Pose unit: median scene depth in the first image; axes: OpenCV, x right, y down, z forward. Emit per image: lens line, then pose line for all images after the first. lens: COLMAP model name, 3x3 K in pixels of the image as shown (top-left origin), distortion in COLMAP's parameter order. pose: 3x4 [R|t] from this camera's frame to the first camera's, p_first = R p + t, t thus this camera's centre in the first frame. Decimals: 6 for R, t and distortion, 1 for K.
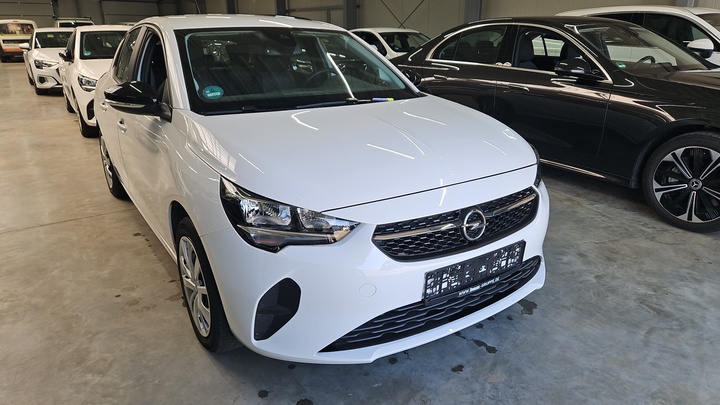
lens RADIAL K [[484.1, 0, 360.0], [0, 484.1, 202.5], [0, 0, 1]] dist [0.031285, -0.002687]
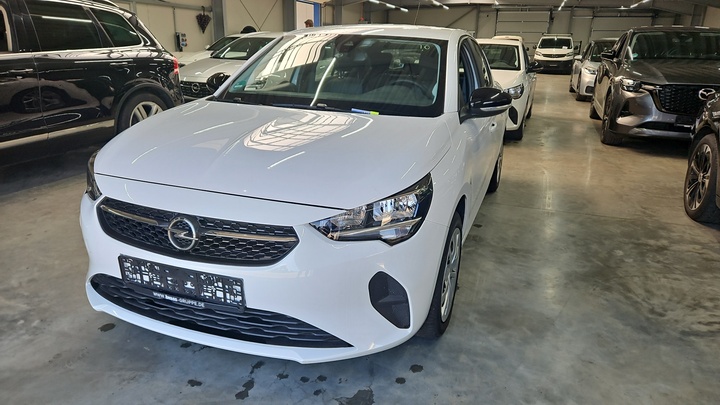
lens RADIAL K [[484.1, 0, 360.0], [0, 484.1, 202.5], [0, 0, 1]] dist [0.031285, -0.002687]
pose [[0.573589, 0.261763, -0.776193, 1.130144], [-0.285129, 0.952112, 0.110385, -0.211608], [0.767917, 0.158000, 0.620757, 0.651350]]
